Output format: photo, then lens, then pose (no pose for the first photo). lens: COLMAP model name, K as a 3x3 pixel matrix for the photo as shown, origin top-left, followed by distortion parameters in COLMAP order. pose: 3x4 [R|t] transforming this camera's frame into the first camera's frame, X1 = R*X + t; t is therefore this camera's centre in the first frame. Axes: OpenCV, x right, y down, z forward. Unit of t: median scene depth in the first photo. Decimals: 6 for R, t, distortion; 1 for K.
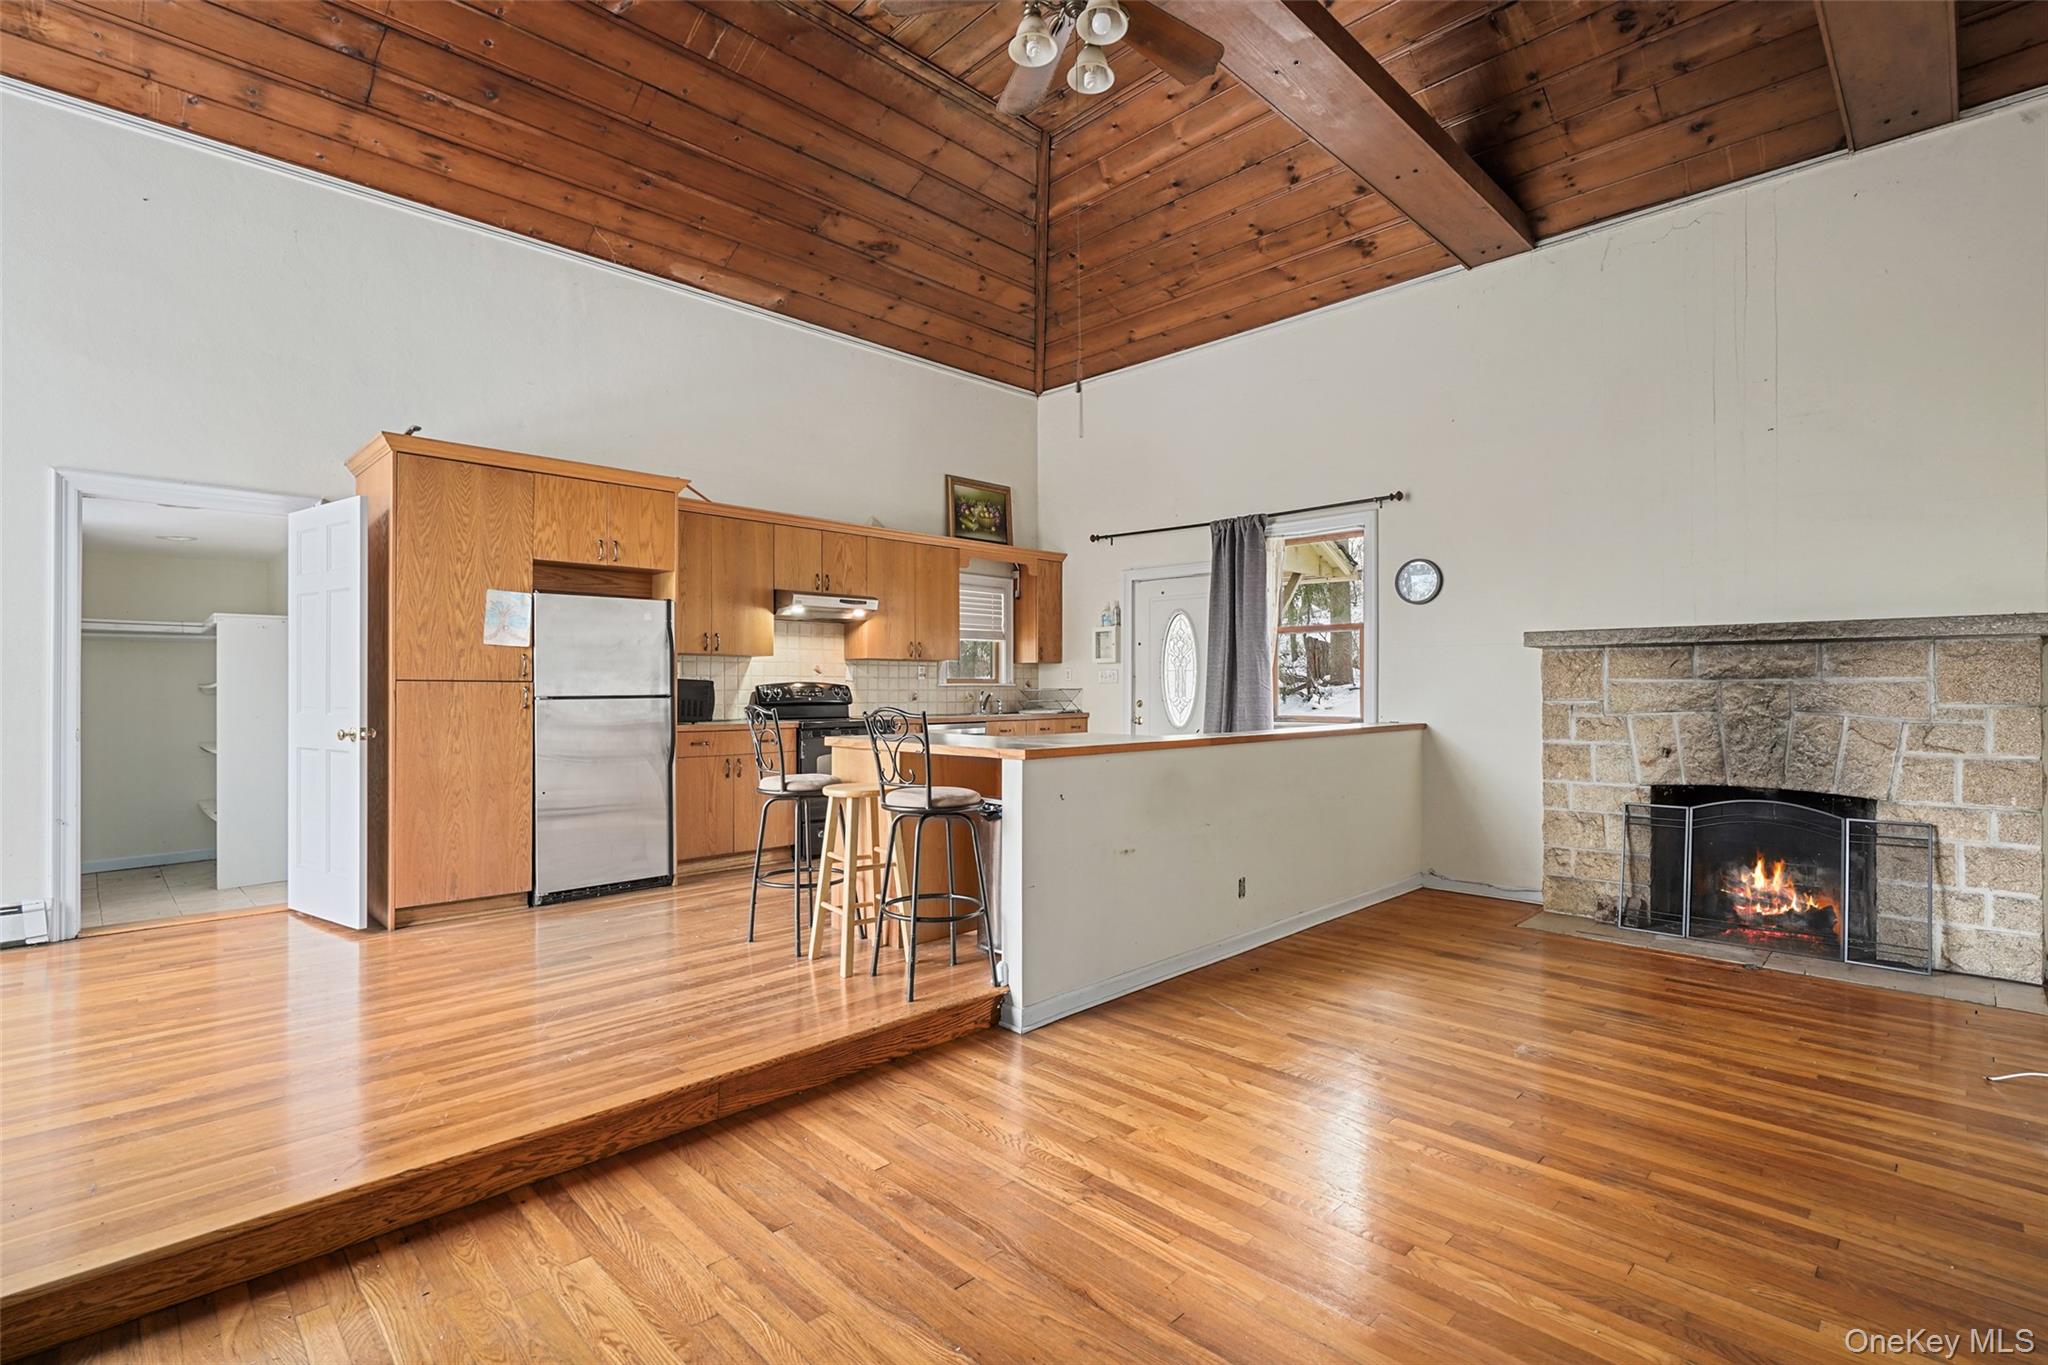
lens RADIAL K [[944.2, 0, 1026.0], [0, 944.2, 685.6], [0, 0, 1]] dist [-0.011104, 0.005279]
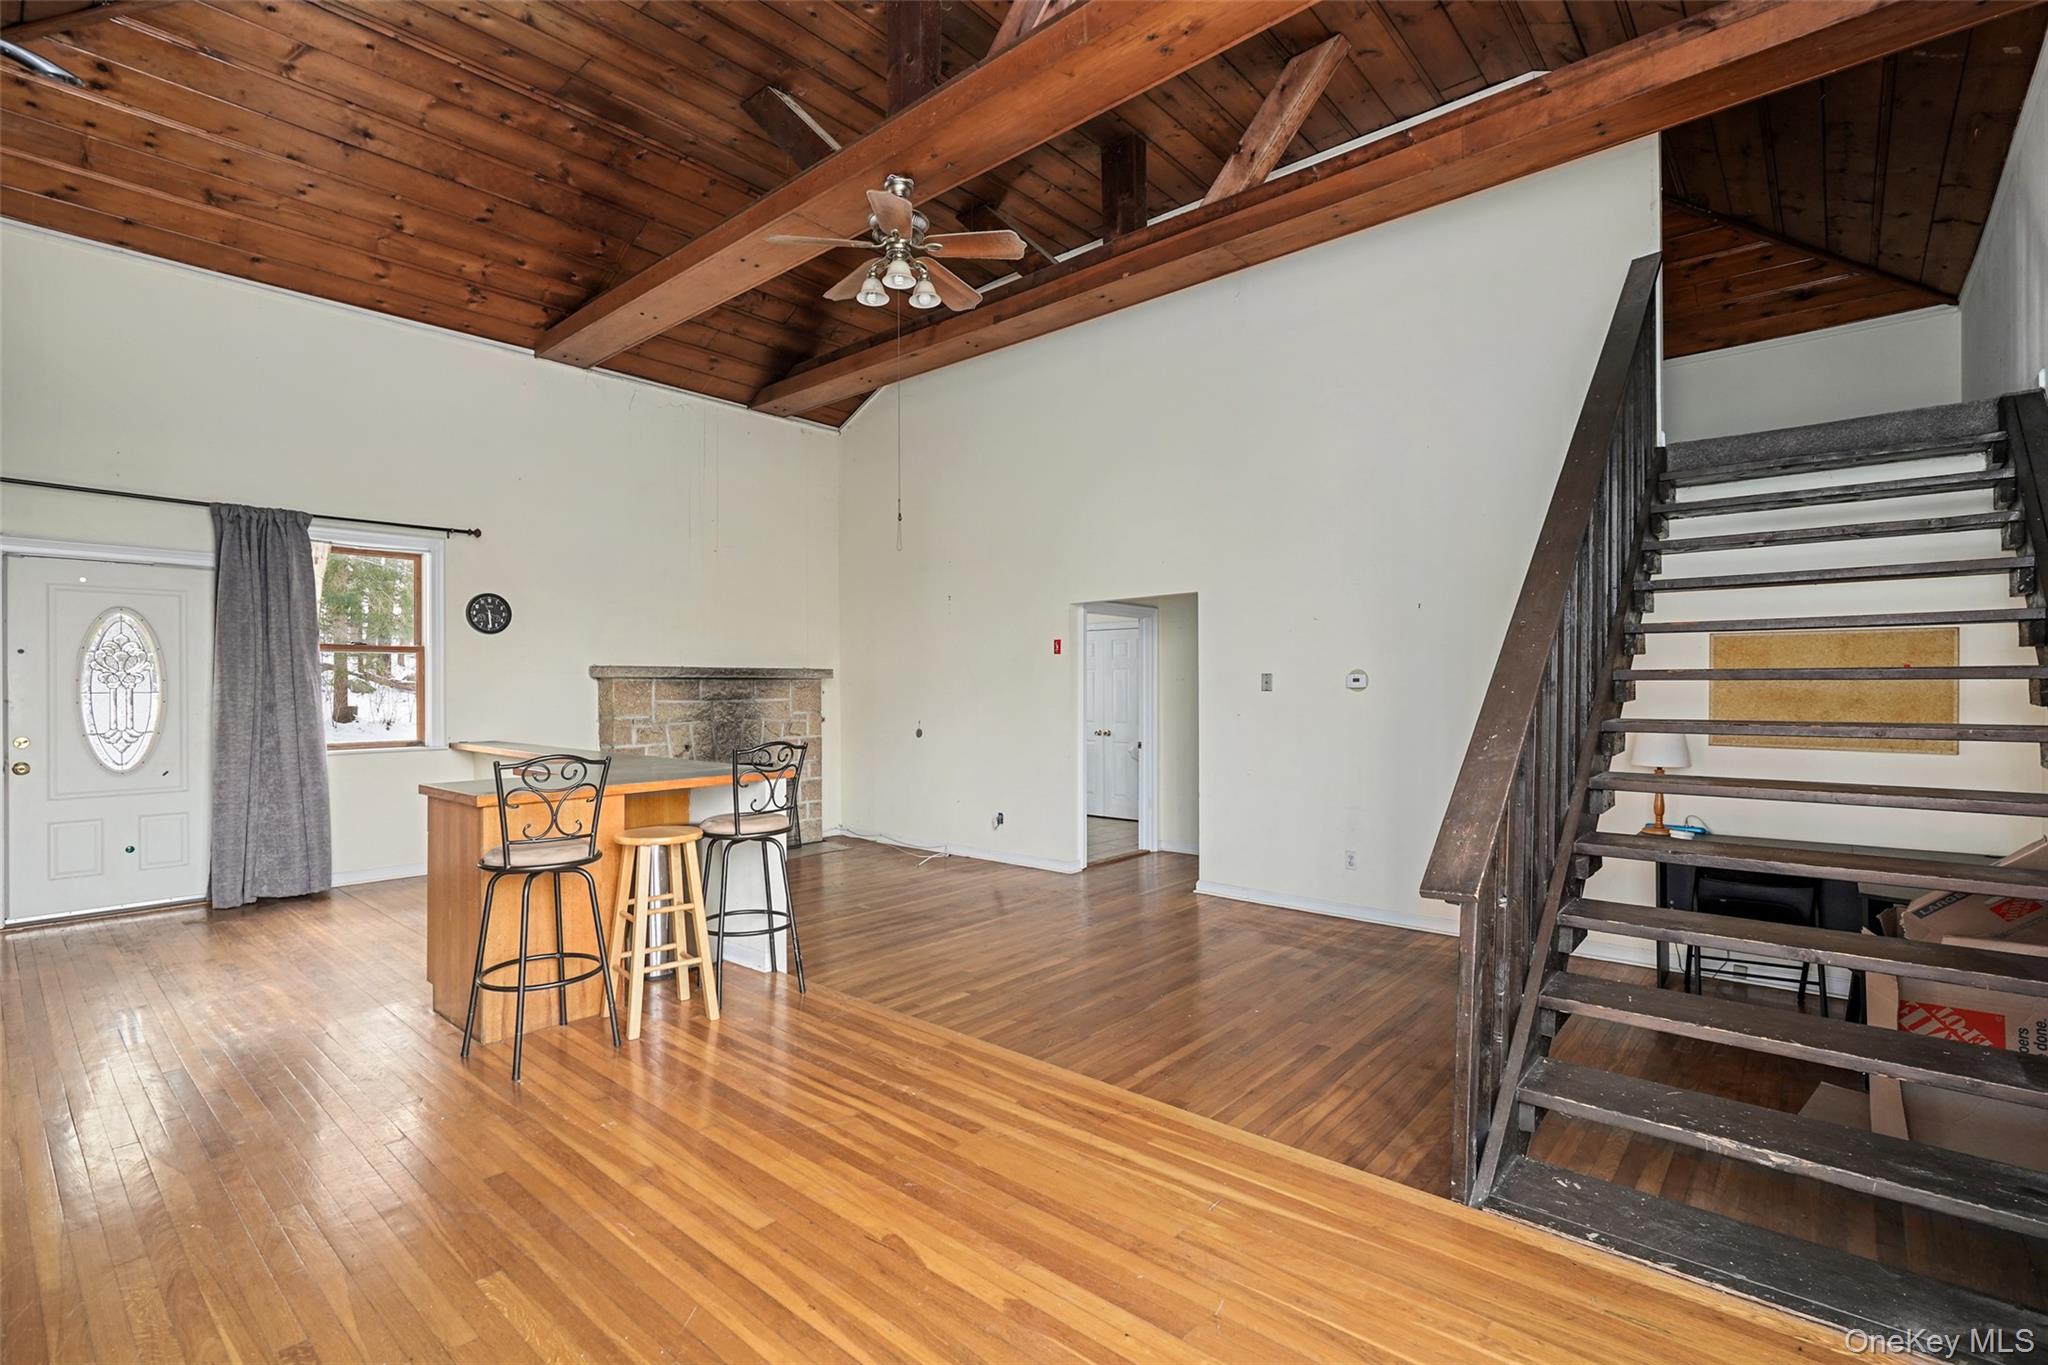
lens RADIAL K [[944.2, 0, 1016.5], [0, 944.2, 677.9], [0, 0, 1]] dist [-0.011104, 0.005279]
pose [[-0.069550, 0.008736, 0.997540, -0.875269], [0.001725, 0.999961, -0.008637, -0.028768], [-0.997577, 0.001120, -0.069562, 0.549720]]
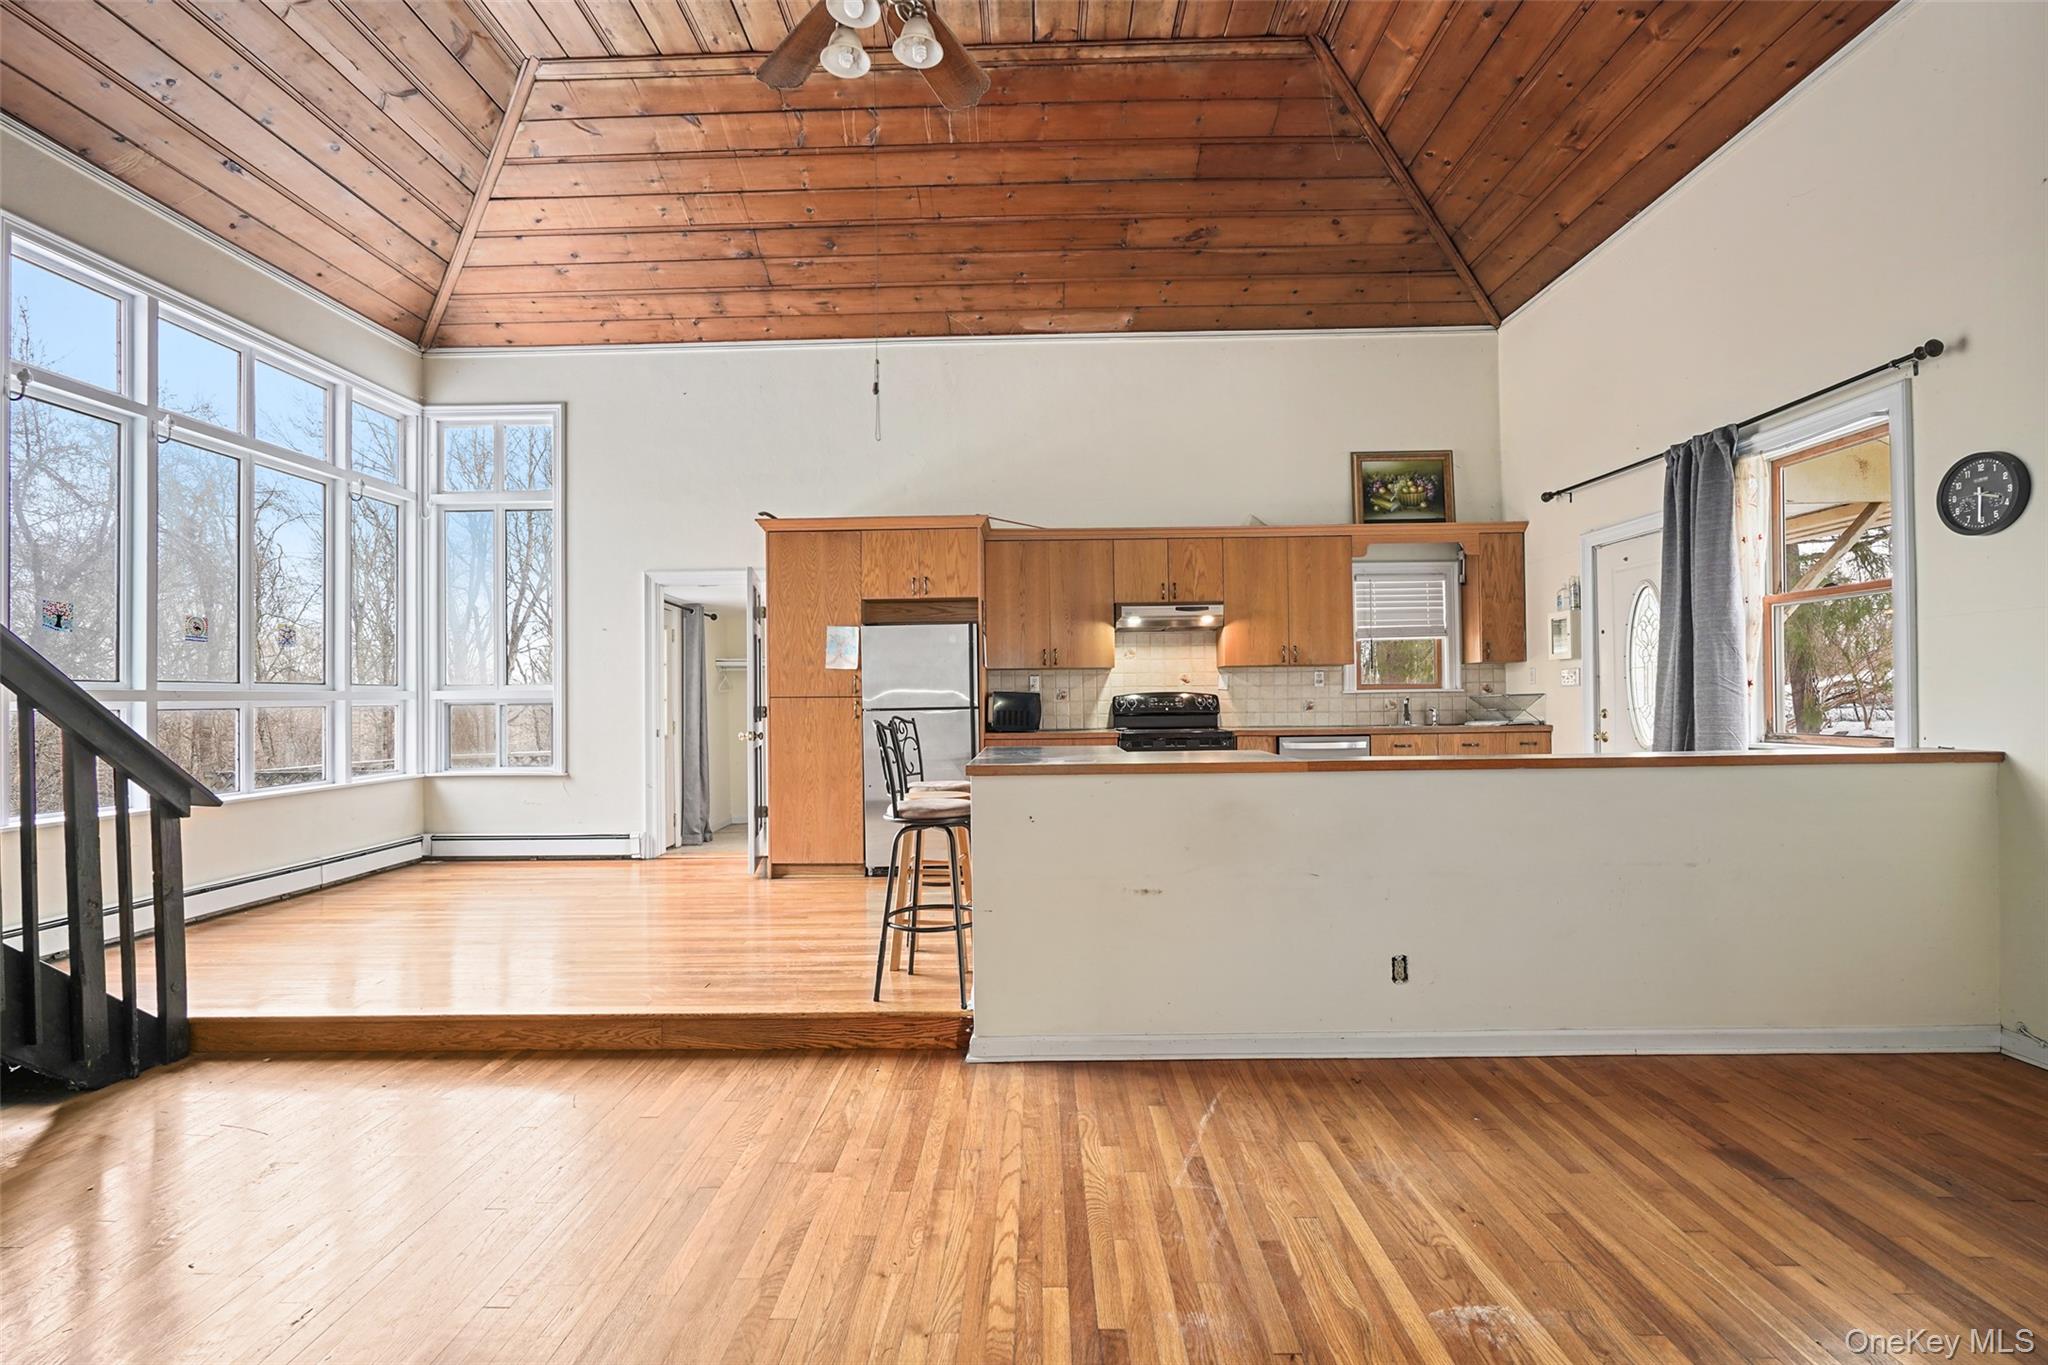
lens RADIAL K [[944.2, 0, 1024.6], [0, 944.2, 690.0], [0, 0, 1]] dist [-0.011104, 0.005279]
pose [[0.698845, -0.016565, -0.715081, 0.499935], [0.014608, 0.999854, -0.008886, 0.001100], [0.715124, -0.004236, 0.698985, 0.259735]]
